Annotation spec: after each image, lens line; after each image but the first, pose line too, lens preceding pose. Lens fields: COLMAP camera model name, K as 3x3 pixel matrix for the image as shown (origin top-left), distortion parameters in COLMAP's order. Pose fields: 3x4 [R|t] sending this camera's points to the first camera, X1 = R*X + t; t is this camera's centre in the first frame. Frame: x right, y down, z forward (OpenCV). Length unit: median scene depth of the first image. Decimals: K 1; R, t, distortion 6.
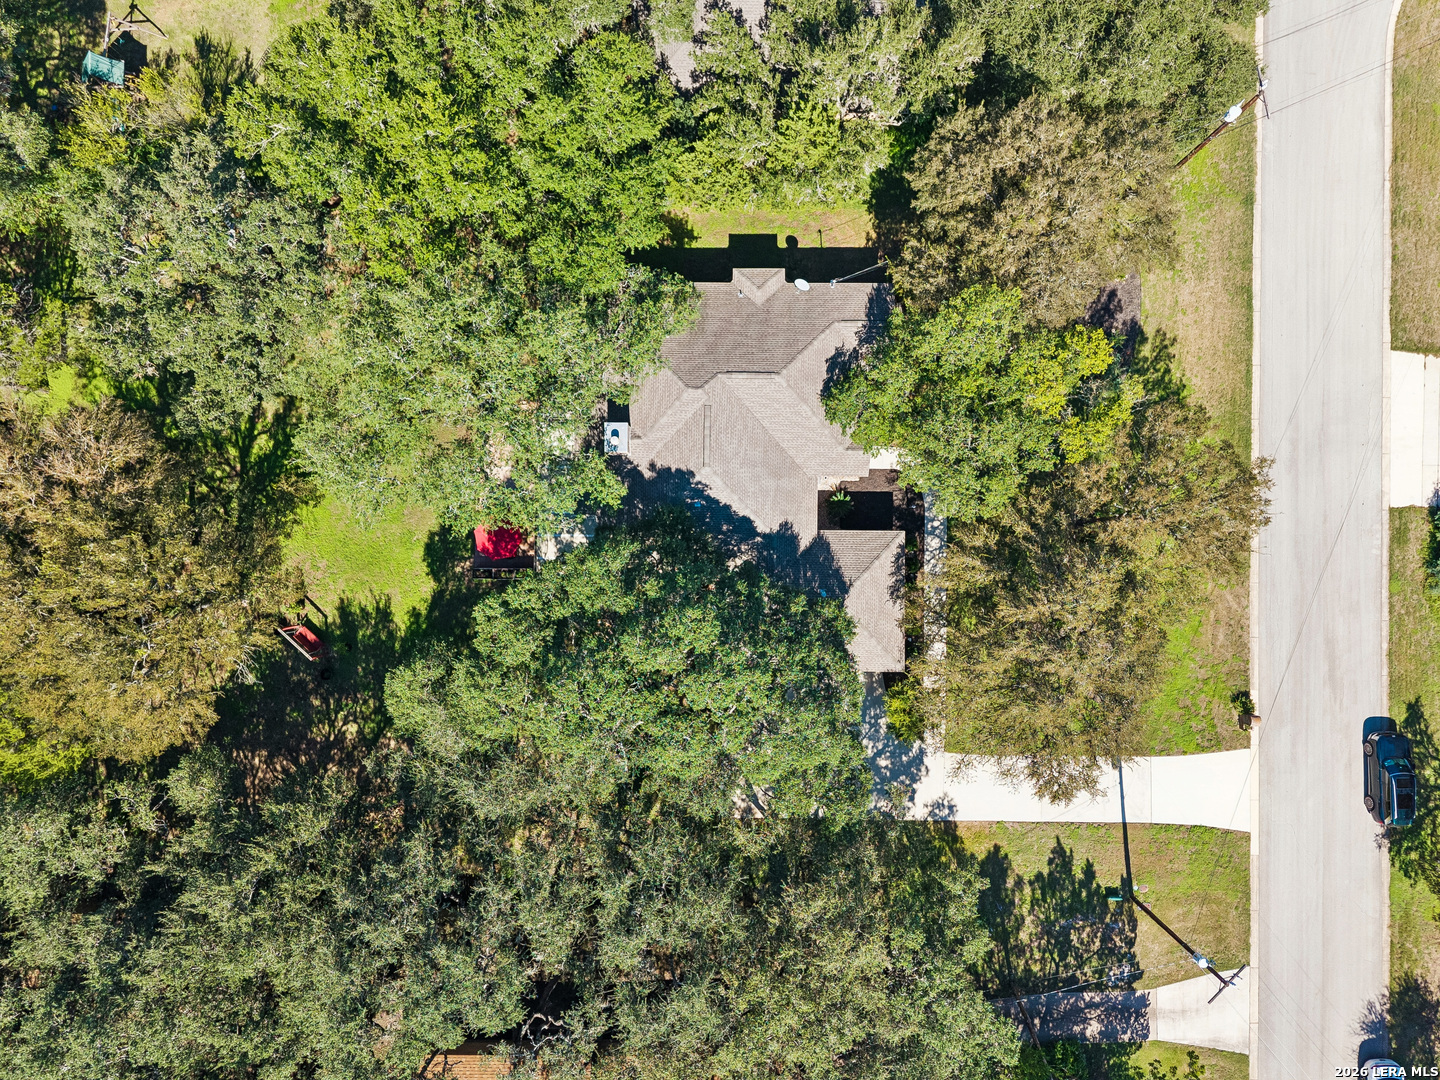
lens RADIAL K [[968.1, 0, 718.9], [0, 968.1, 542.2], [0, 0, 1]] dist [-0.004093, -0.005709]
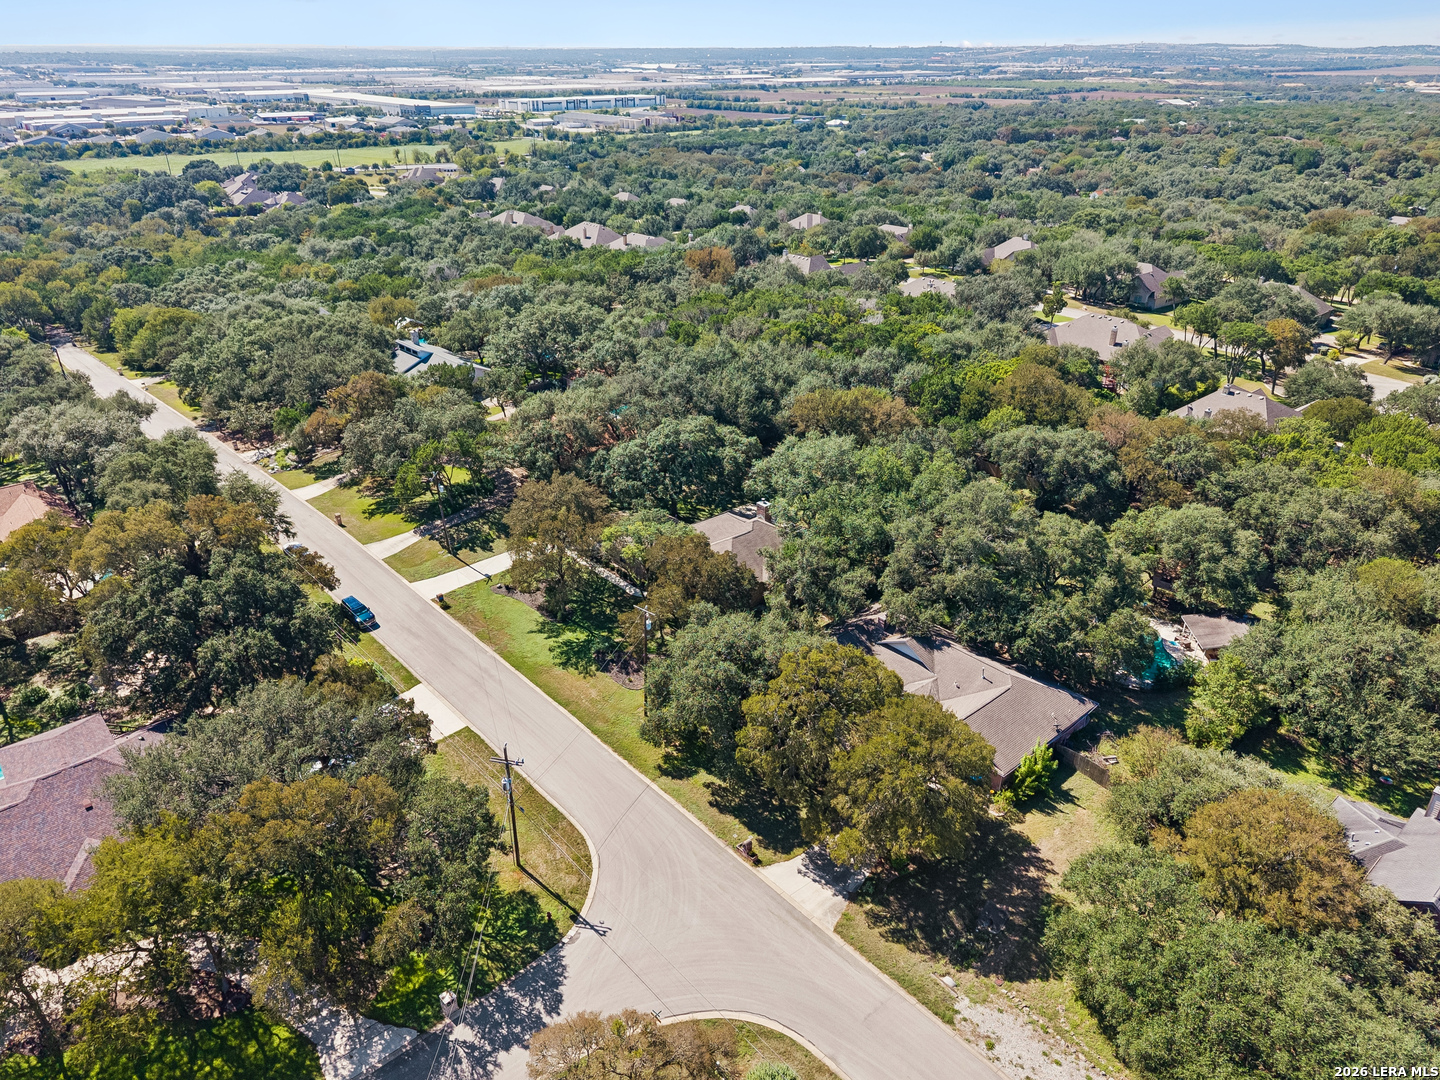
lens RADIAL K [[968.1, 0, 720.7], [0, 968.1, 539.7], [0, 0, 1]] dist [-0.004093, -0.005709]
pose [[-0.745820, 0.298976, -0.595286, 1.274382], [-0.666132, -0.340649, 0.663495, -1.479892], [-0.004414, 0.891388, 0.453220, -0.001231]]
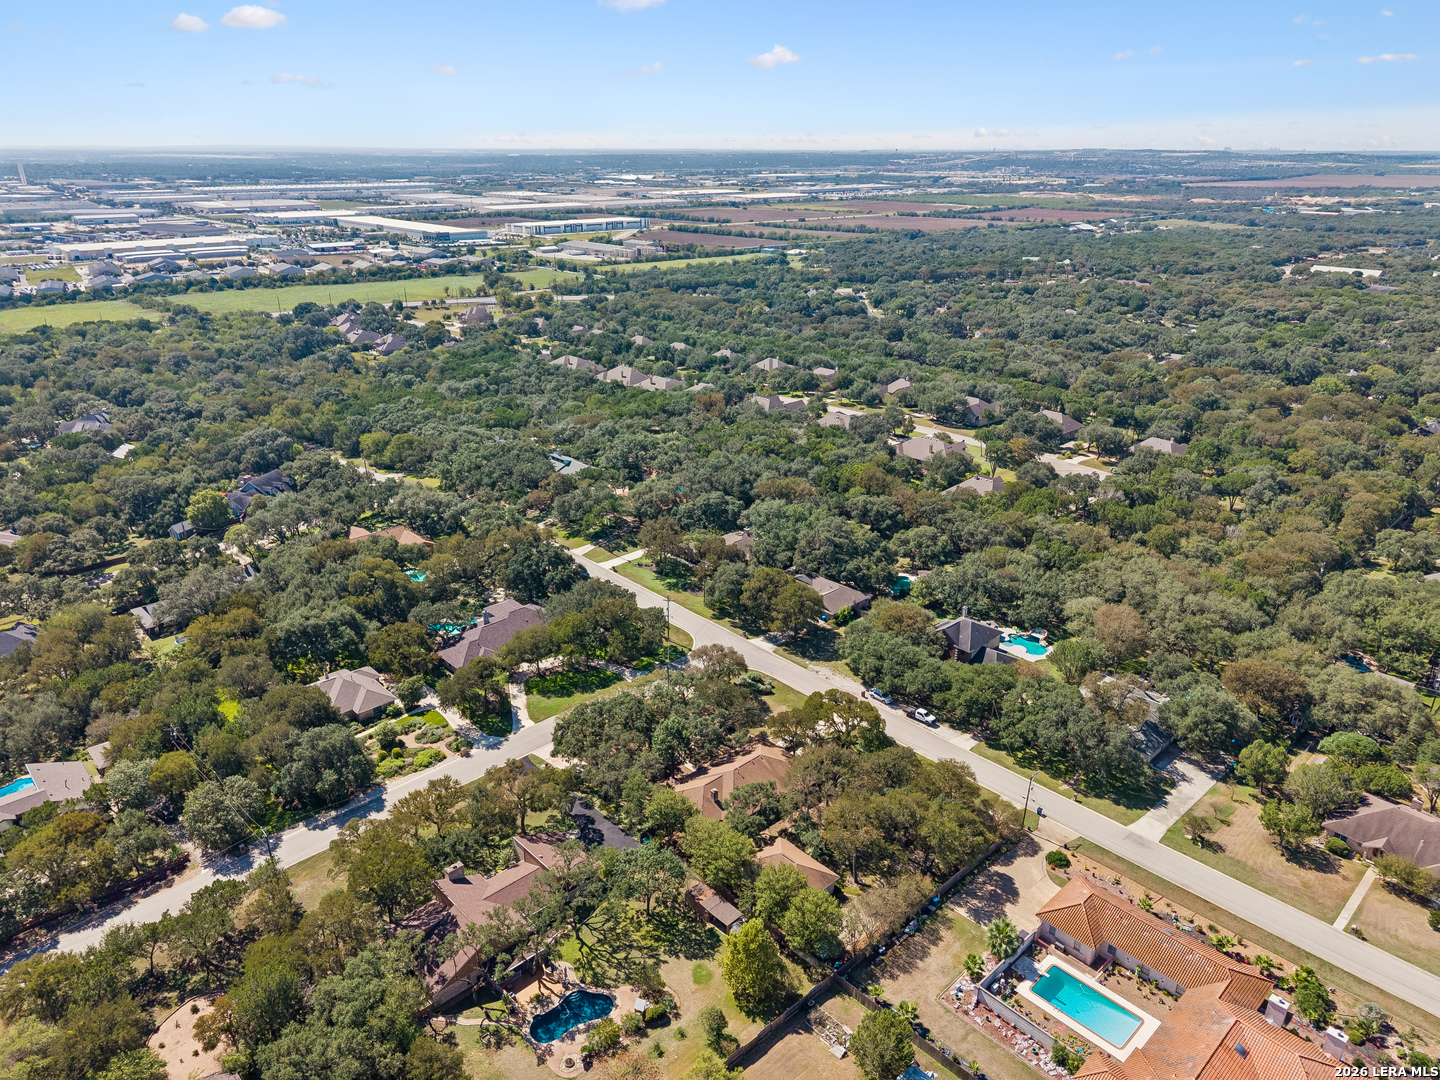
lens RADIAL K [[968.1, 0, 721.0], [0, 968.1, 530.7], [0, 0, 1]] dist [-0.004093, -0.005709]
pose [[-0.726171, 0.250276, -0.640342, 3.178179], [-0.687486, -0.272745, 0.673033, -3.345781], [-0.006206, 0.928963, 0.370120, -0.929432]]
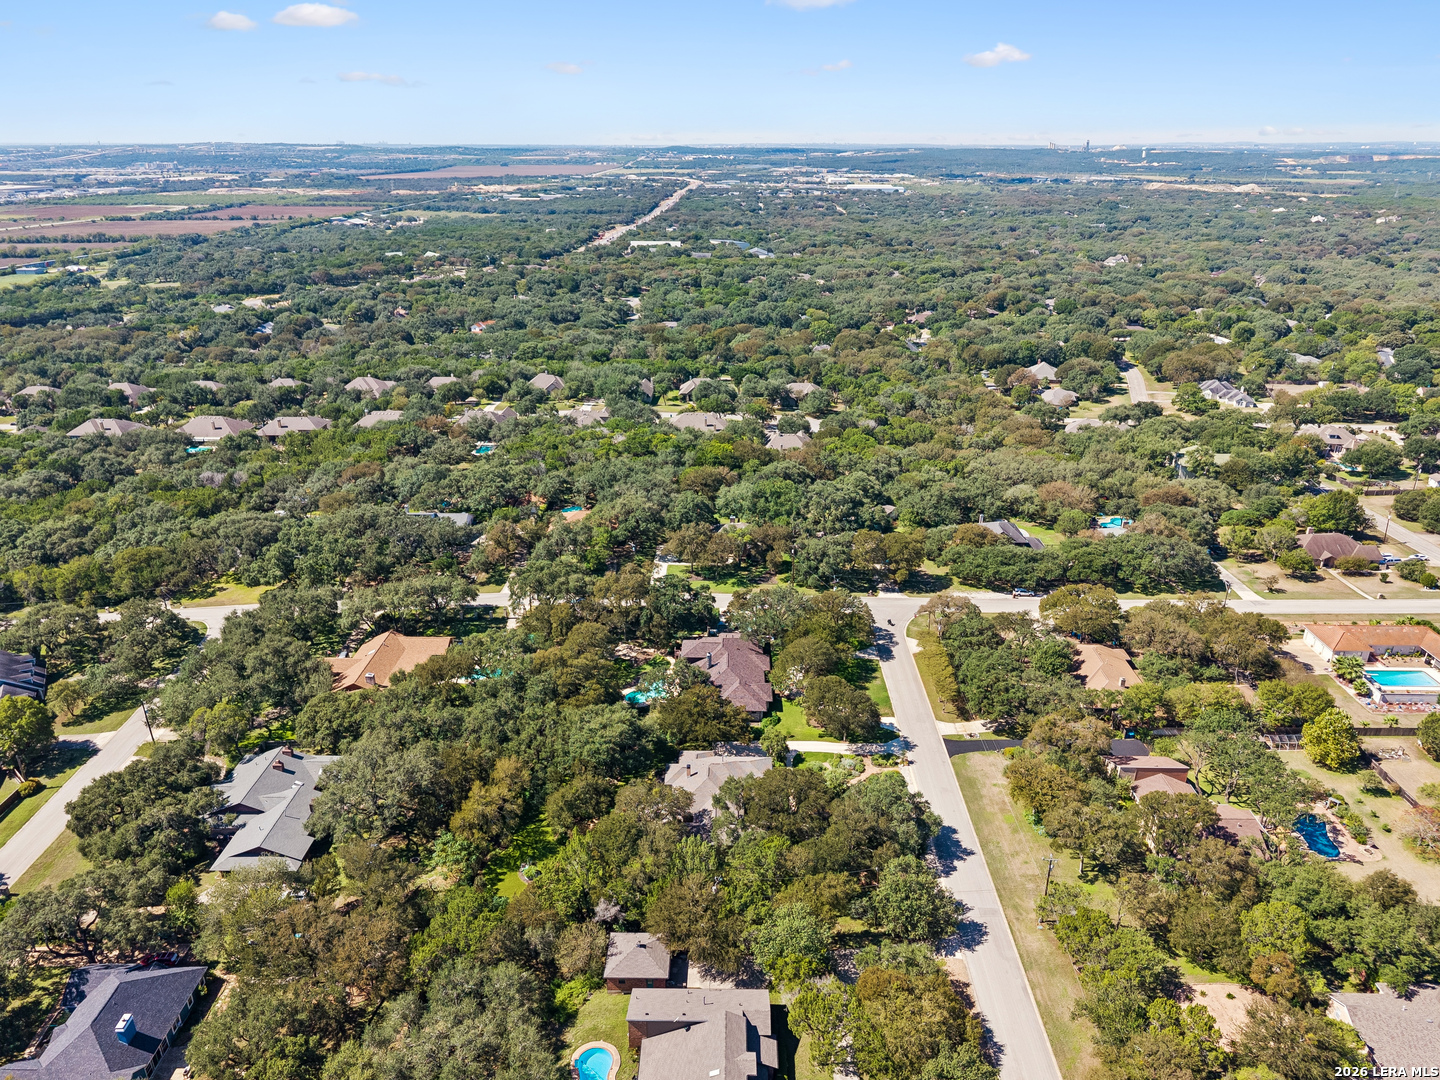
lens RADIAL K [[968.1, 0, 717.7], [0, 968.1, 552.6], [0, 0, 1]] dist [-0.004093, -0.005709]
pose [[0.001003, 0.385744, -0.922605, 4.605996], [-0.999927, -0.010688, -0.005556, -0.000432], [-0.012004, 0.922544, 0.385705, -0.869691]]
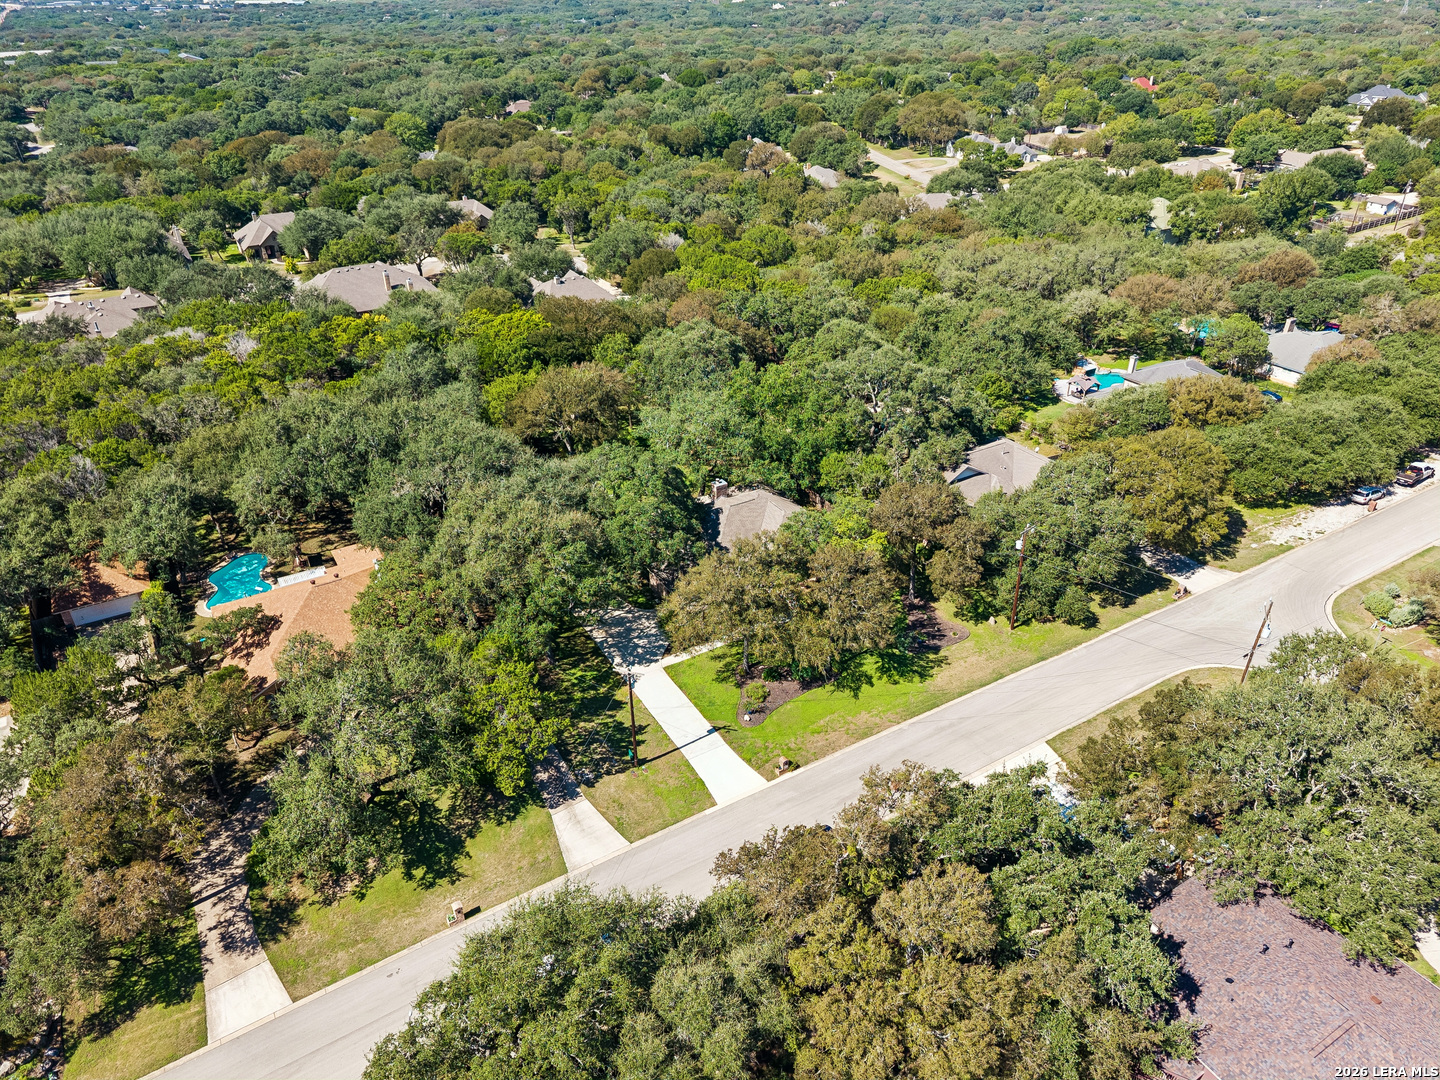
lens RADIAL K [[968.1, 0, 718.9], [0, 968.1, 530.4], [0, 0, 1]] dist [-0.004093, -0.005709]
pose [[0.524832, 0.425363, -0.737305, 1.400242], [-0.851202, 0.259777, -0.456038, 0.827588], [-0.002447, 0.866939, 0.498409, -0.020760]]
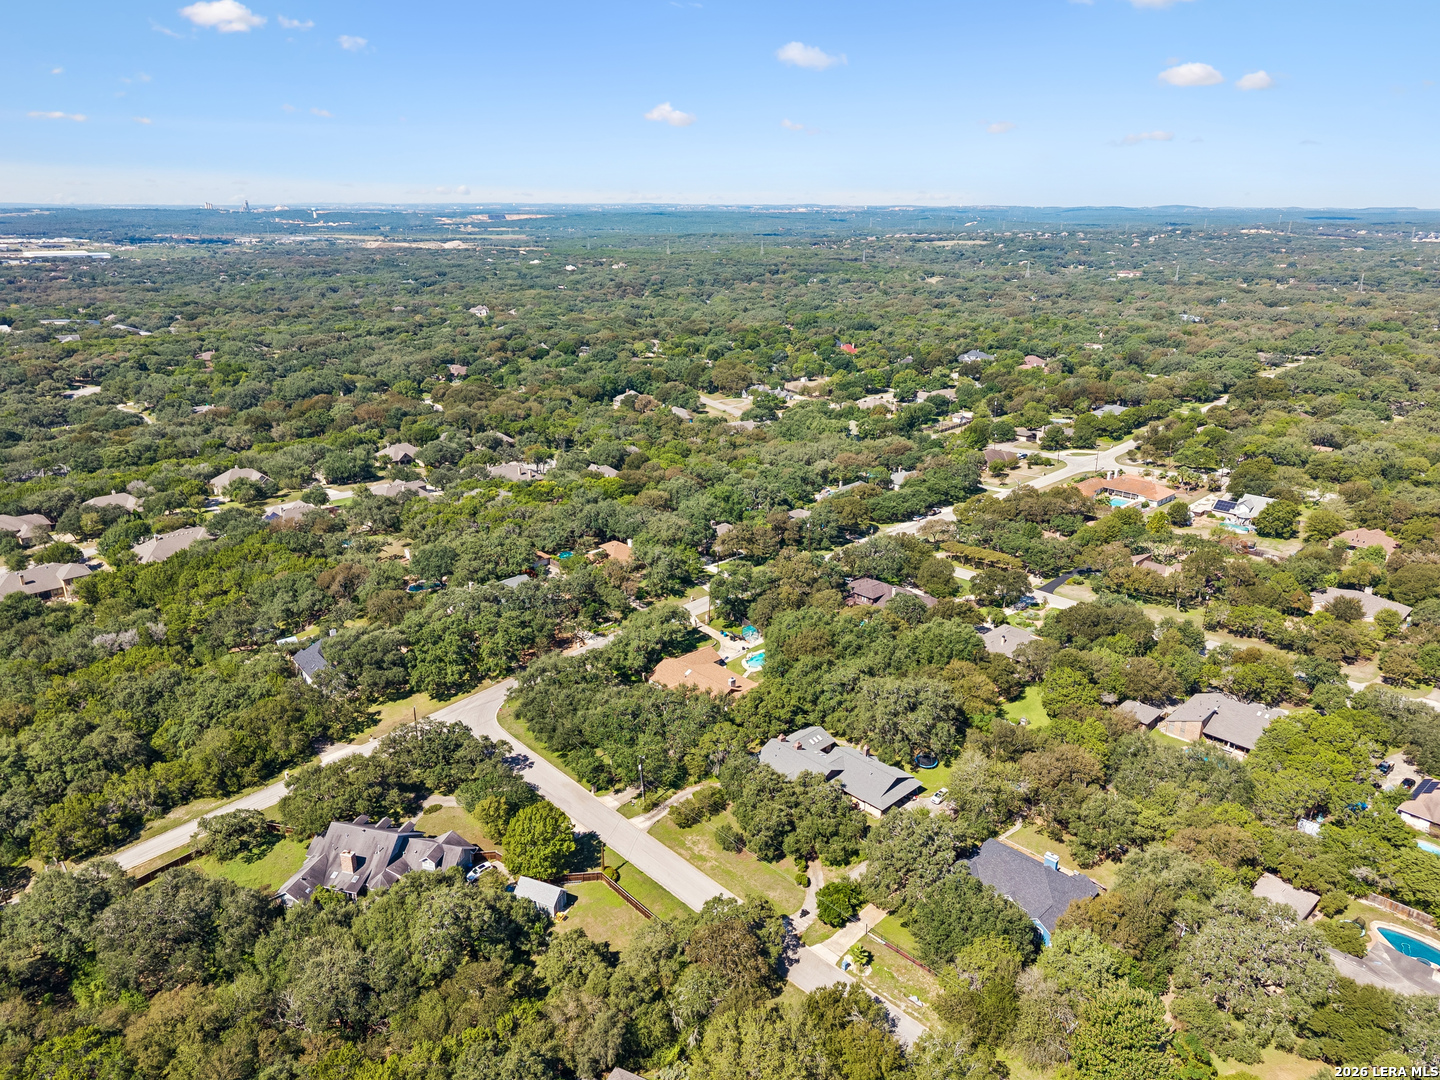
lens RADIAL K [[968.1, 0, 717.2], [0, 968.1, 536.9], [0, 0, 1]] dist [-0.004093, -0.005709]
pose [[0.704807, 0.230007, -0.671077, 4.088325], [-0.709269, 0.210379, -0.672813, 4.071421], [-0.013571, 0.950178, 0.311413, -0.940203]]
